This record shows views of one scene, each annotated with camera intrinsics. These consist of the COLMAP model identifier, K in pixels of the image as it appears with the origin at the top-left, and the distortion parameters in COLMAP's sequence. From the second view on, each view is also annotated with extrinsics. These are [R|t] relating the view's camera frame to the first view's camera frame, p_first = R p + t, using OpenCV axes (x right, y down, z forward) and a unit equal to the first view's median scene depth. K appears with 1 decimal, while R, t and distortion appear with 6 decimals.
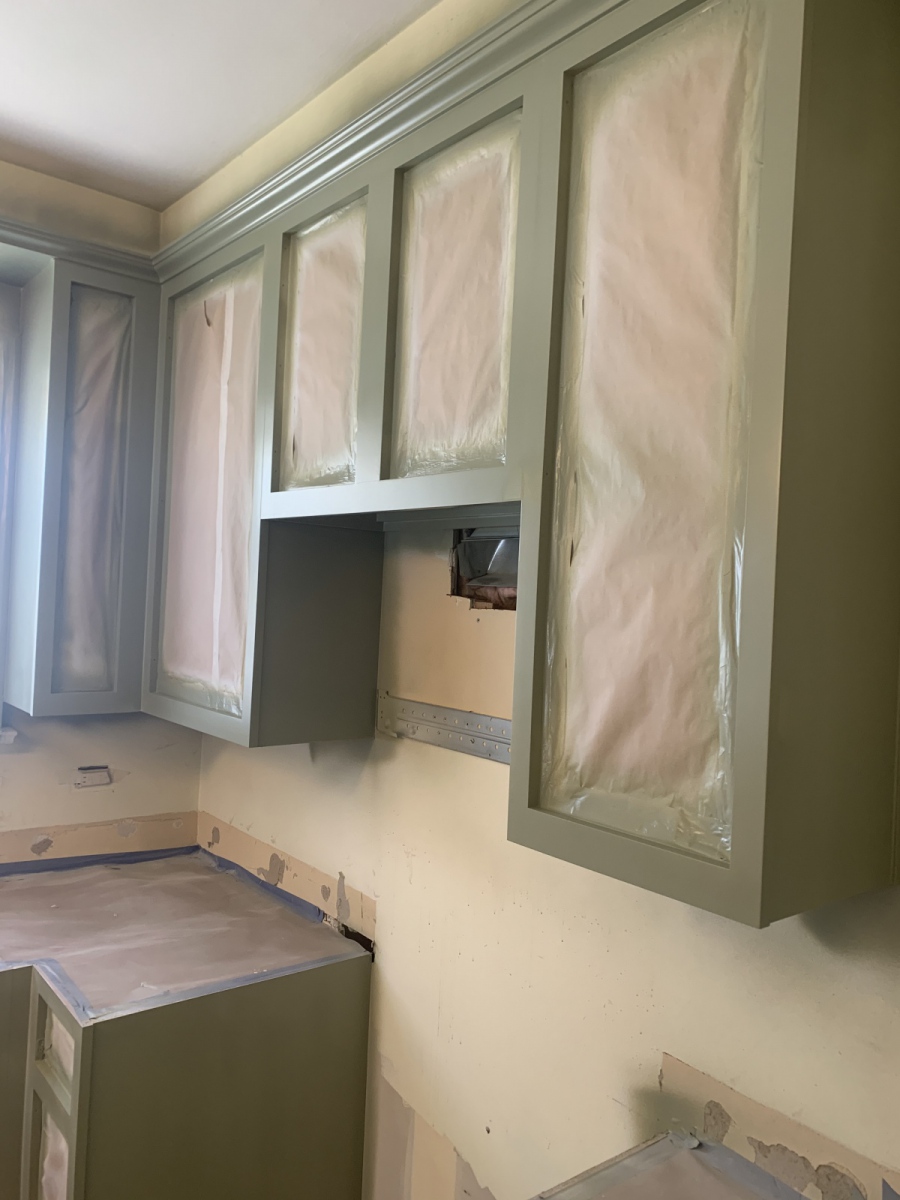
lens RADIAL K [[915.9, 0, 450.3], [0, 915.9, 592.7], [0, 0, 1]] dist [0.023917, -0.022091]
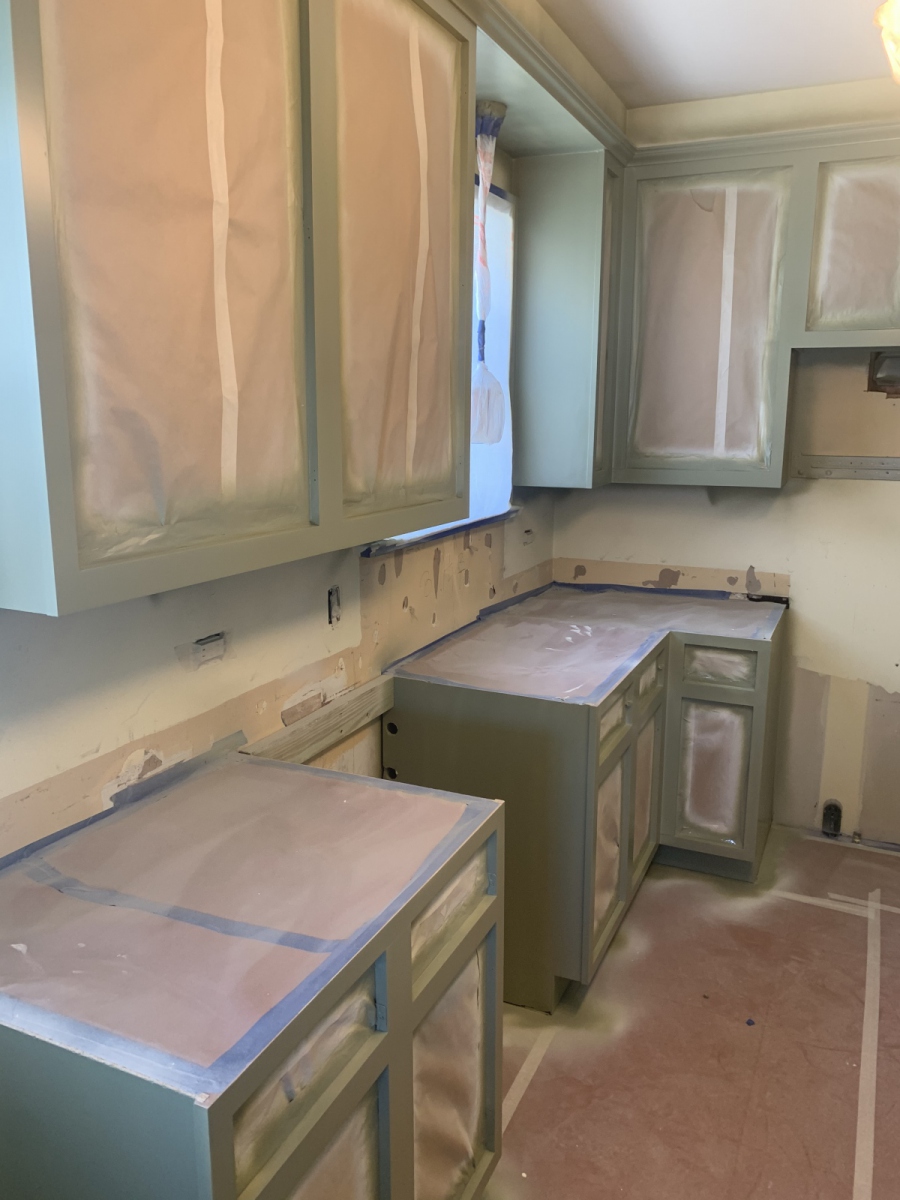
lens RADIAL K [[915.9, 0, 454.6], [0, 915.9, 599.9], [0, 0, 1]] dist [0.023917, -0.022091]
pose [[0.886362, -0.138850, 0.441683, -1.364938], [0.035322, 0.971471, 0.234514, -0.045224], [-0.461644, -0.192263, 0.865979, -0.209681]]
